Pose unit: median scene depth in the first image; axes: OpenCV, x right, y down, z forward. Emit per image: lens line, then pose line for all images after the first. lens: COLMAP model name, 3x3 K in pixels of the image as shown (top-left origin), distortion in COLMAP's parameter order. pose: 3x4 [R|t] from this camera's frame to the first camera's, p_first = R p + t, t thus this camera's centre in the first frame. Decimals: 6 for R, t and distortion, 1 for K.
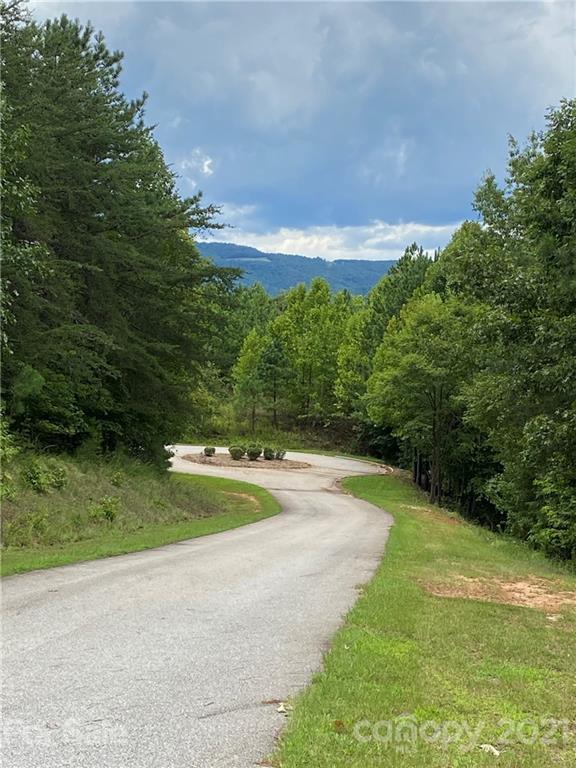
lens RADIAL K [[1479.7, 0, 288.0], [0, 1479.7, 384.0], [0, 0, 1]] dist [-0.003015, -0.001663]
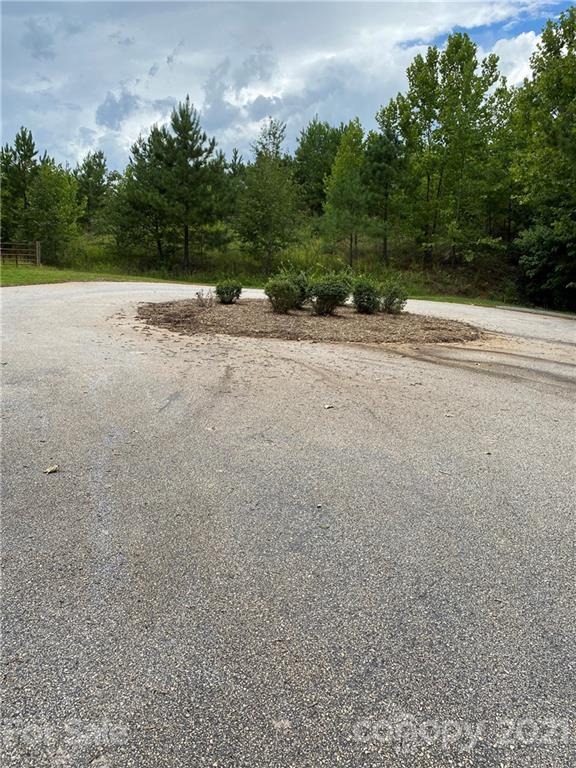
lens RADIAL K [[580.8, 0, 288.0], [0, 580.8, 384.0], [0, 0, 1]] dist [0.000192, 0.000034]
pose [[0.984808, 0.024846, -0.171862, -0.006128], [0.005535, 0.984716, 0.174078, 0.042232], [0.173560, -0.172385, 0.969619, 0.834586]]
